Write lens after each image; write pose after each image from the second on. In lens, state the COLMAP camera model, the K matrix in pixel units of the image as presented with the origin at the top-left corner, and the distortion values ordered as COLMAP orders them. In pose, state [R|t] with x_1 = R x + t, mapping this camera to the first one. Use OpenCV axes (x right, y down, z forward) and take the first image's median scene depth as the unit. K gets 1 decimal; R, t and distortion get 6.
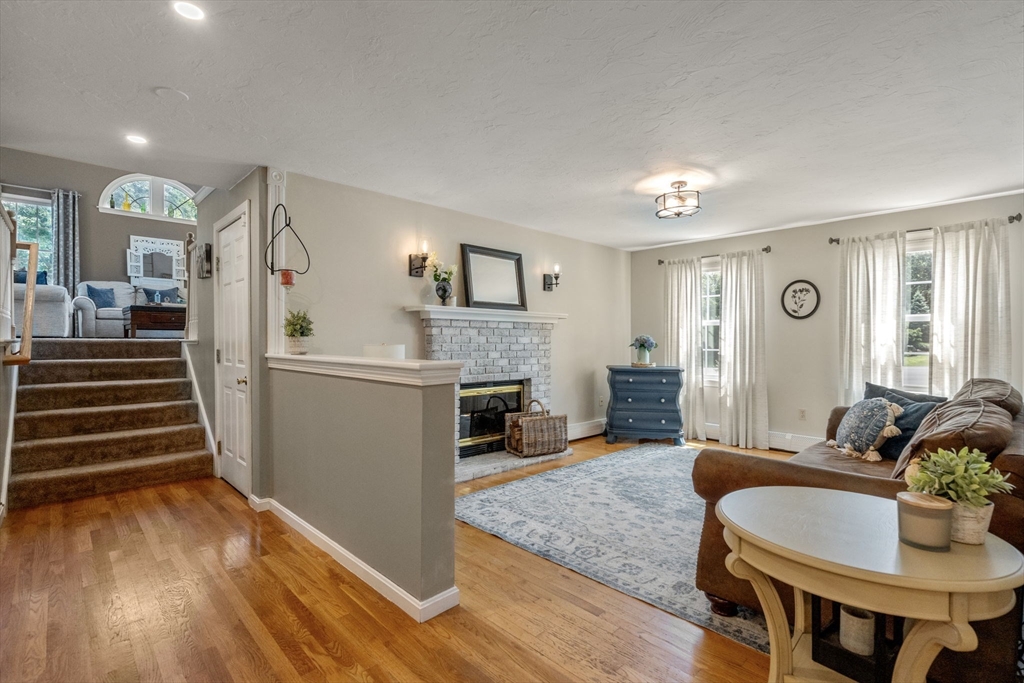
lens RADIAL K [[468.8, 0, 505.2], [0, 468.8, 342.1], [0, 0, 1]] dist [0.001012, 0.000150]
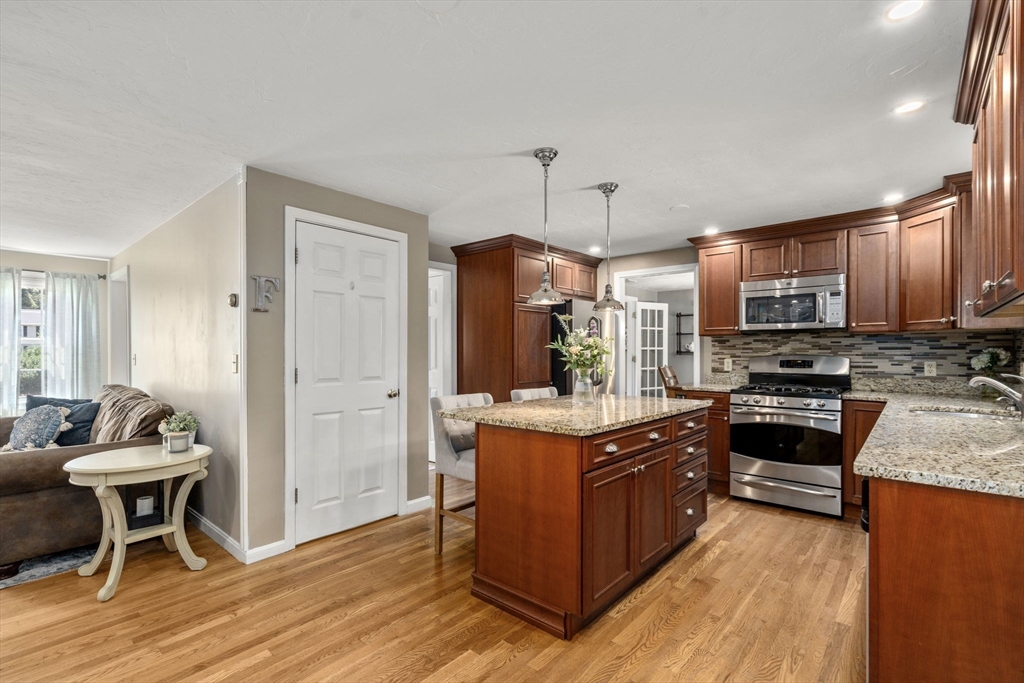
lens RADIAL K [[468.8, 0, 508.3], [0, 468.8, 351.4], [0, 0, 1]] dist [0.001012, 0.000150]
pose [[-0.099435, -0.003150, 0.995039, -0.476061], [0.004239, 0.999985, 0.003589, -0.023677], [-0.995035, 0.004575, -0.099420, -0.125934]]
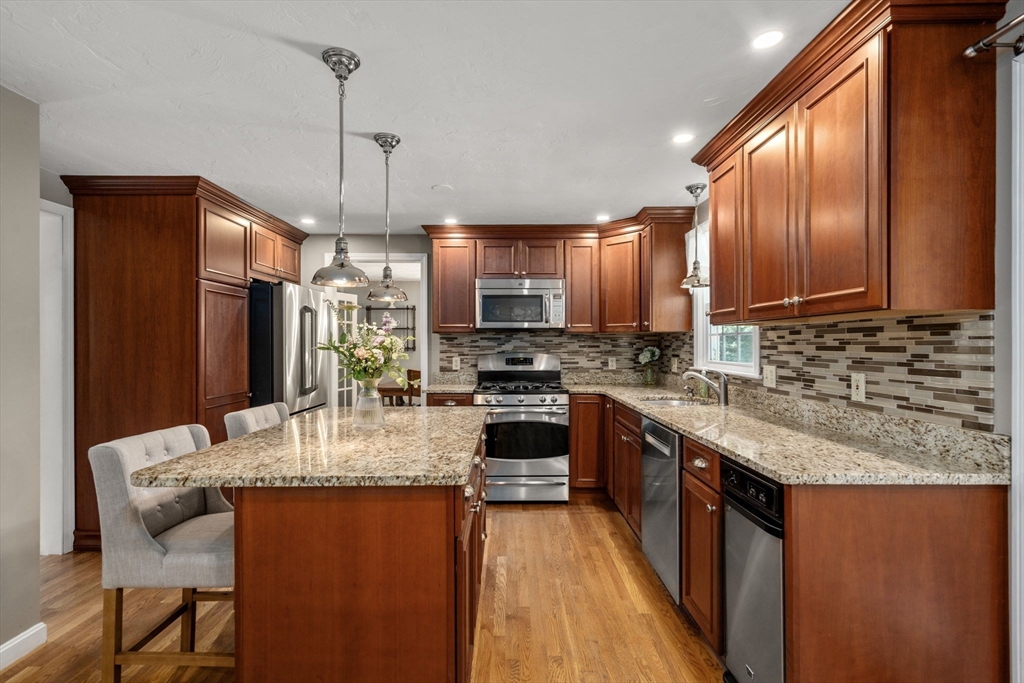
lens RADIAL K [[486.3, 0, 507.4], [0, 486.3, 344.1], [0, 0, 1]] dist [0.000214, 0.001685]
pose [[-0.730052, -0.001044, 0.683390, -0.256602], [0.002726, 0.999986, 0.004441, -0.034532], [-0.683386, 0.005105, -0.730040, -0.021435]]
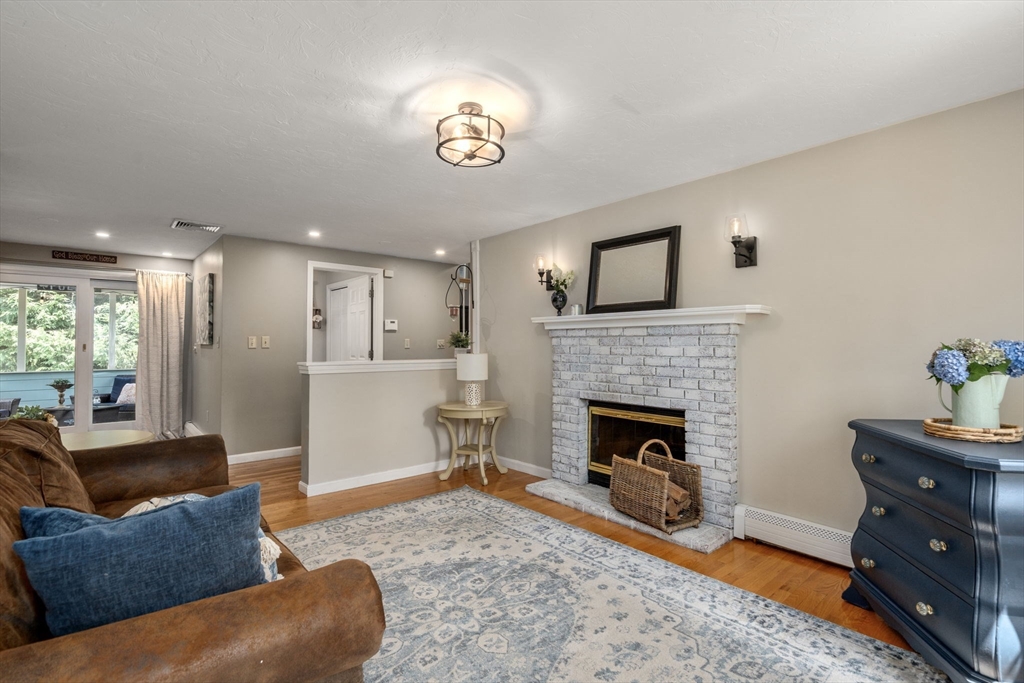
lens RADIAL K [[468.8, 0, 505.5], [0, 468.8, 335.8], [0, 0, 1]] dist [0.001012, 0.000150]
pose [[-0.038963, -0.022223, -0.998994, 0.881057], [-0.004479, 0.999747, -0.022065, -0.013157], [0.999231, 0.003615, -0.039053, 0.948975]]
